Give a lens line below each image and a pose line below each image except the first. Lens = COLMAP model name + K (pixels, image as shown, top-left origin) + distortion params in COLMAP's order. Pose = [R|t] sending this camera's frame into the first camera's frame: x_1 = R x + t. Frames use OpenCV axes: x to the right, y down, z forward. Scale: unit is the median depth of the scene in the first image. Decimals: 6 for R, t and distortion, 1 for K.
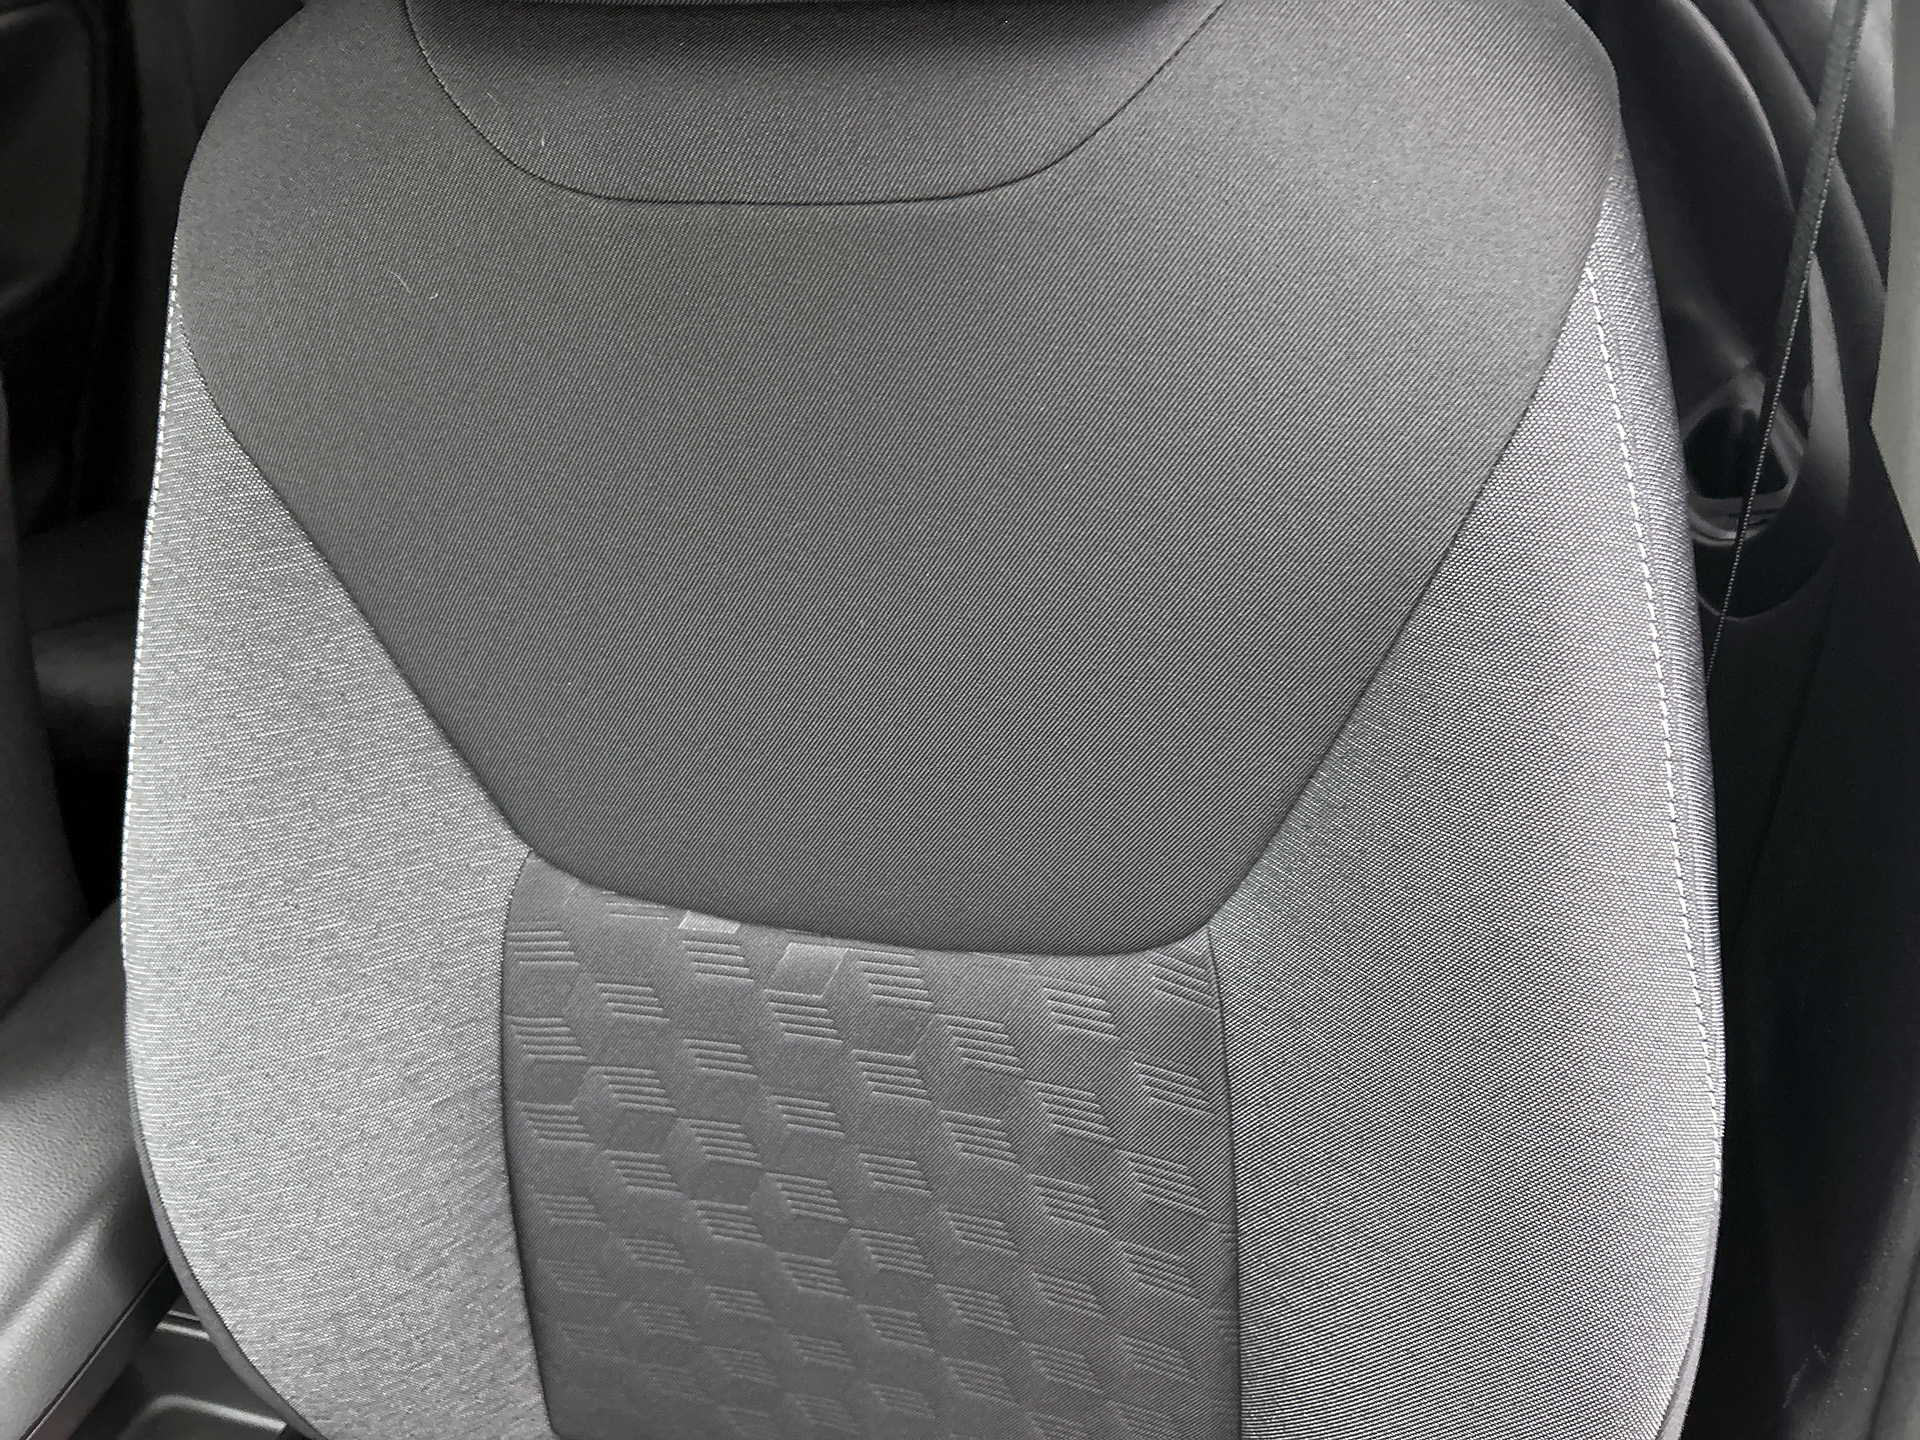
lens RADIAL K [[1483.2, 0, 951.2], [0, 1483.2, 731.9], [0, 0, 1]] dist [0.052402, -0.053526]
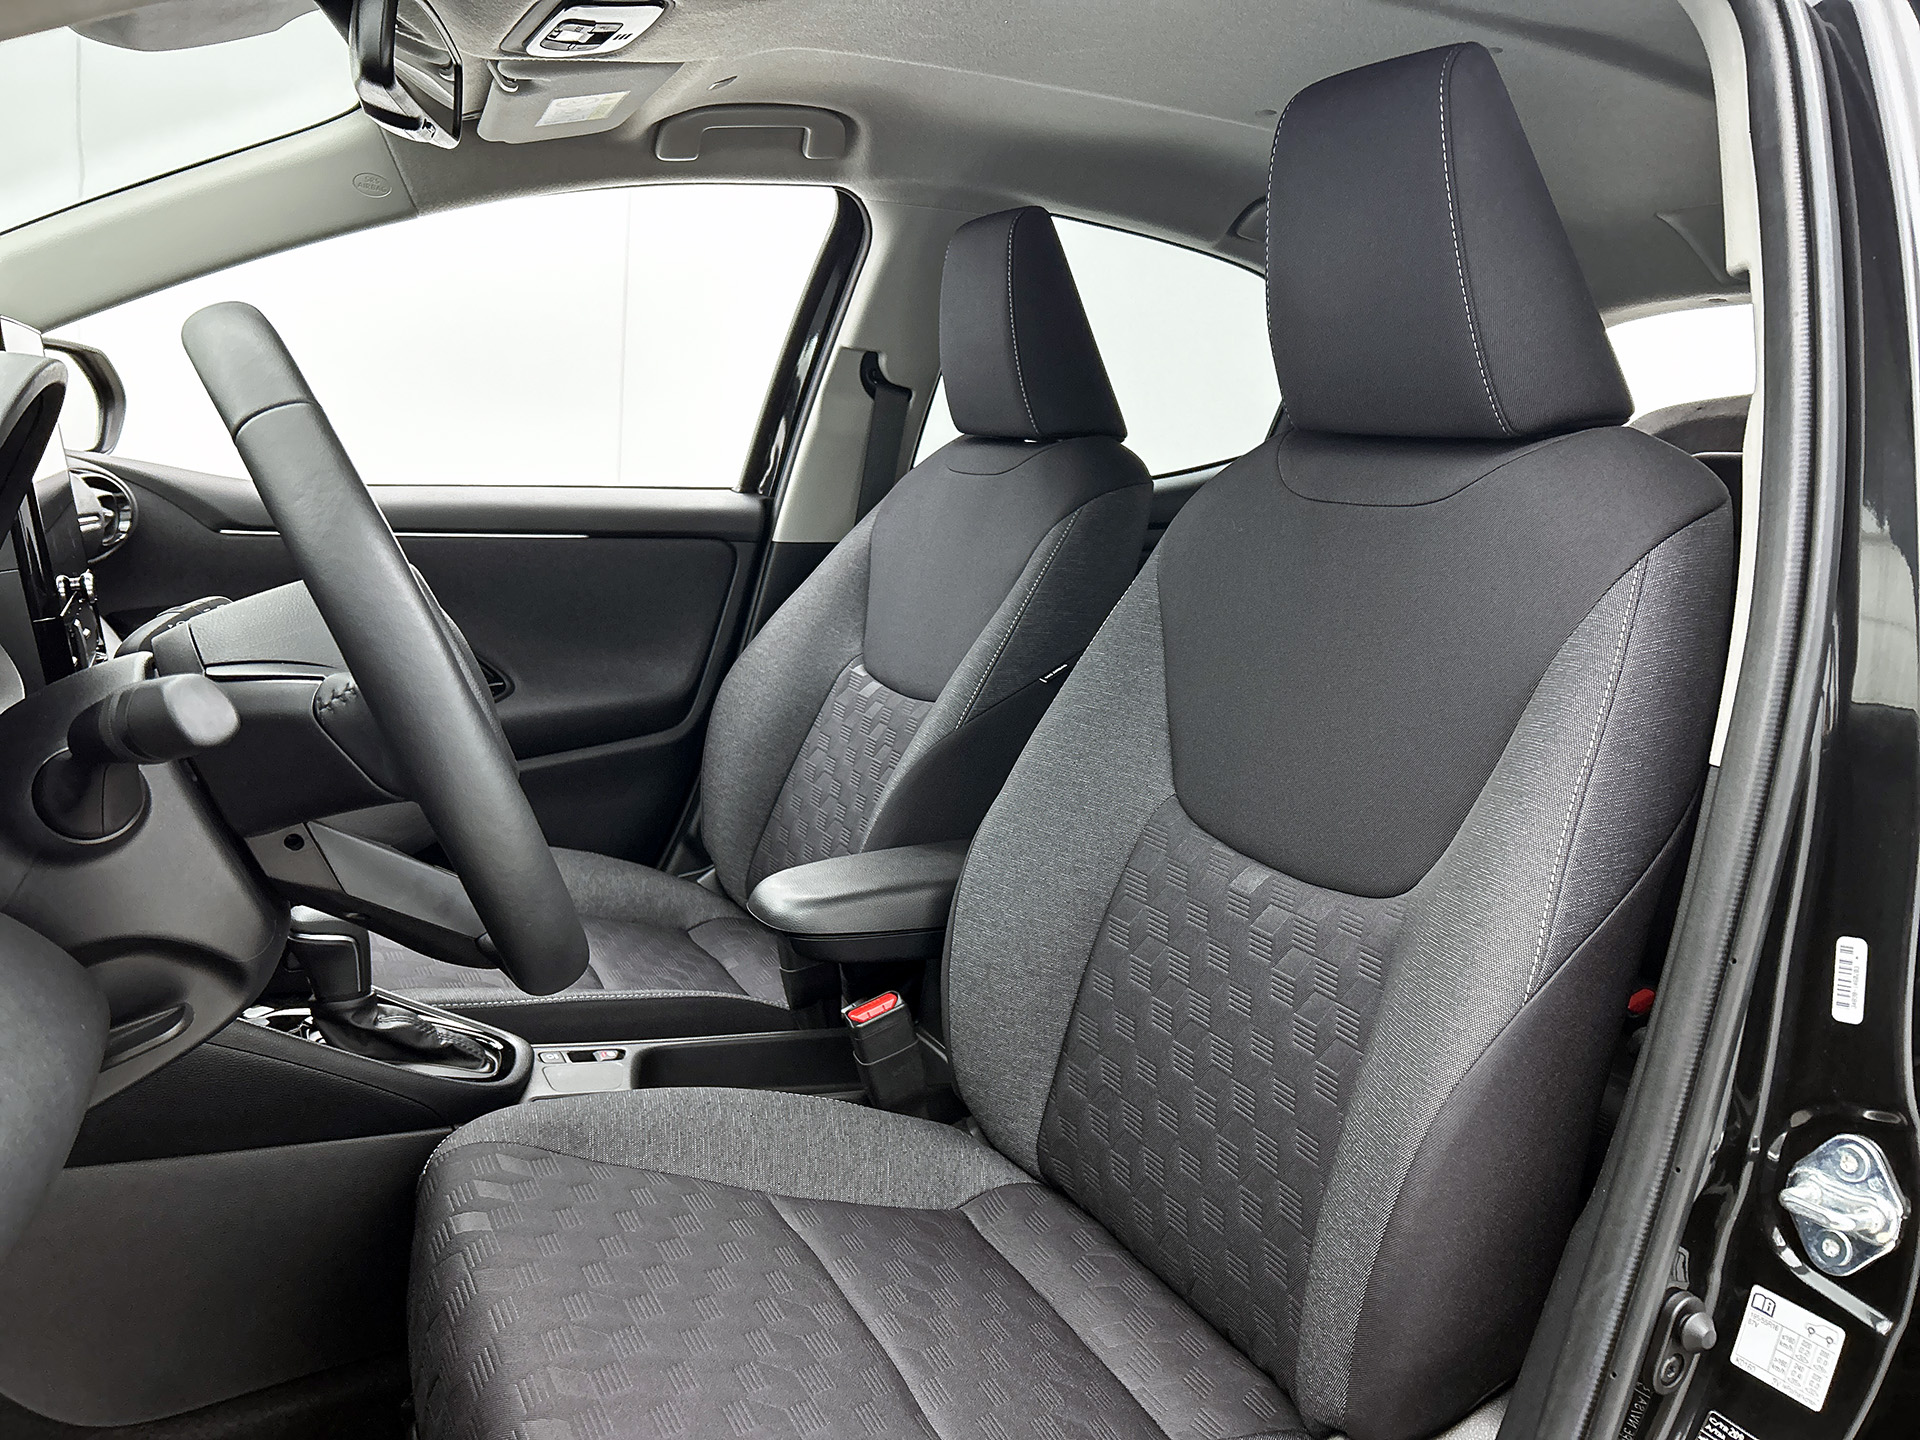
lens RADIAL K [[1483.2, 0, 963.0], [0, 1483.2, 714.2], [0, 0, 1]] dist [0.052402, -0.053526]
pose [[0.670917, 0.250415, -0.697970, 0.924965], [-0.551726, 0.797465, -0.244230, 0.653966], [0.495448, 0.548947, 0.673193, -0.588414]]
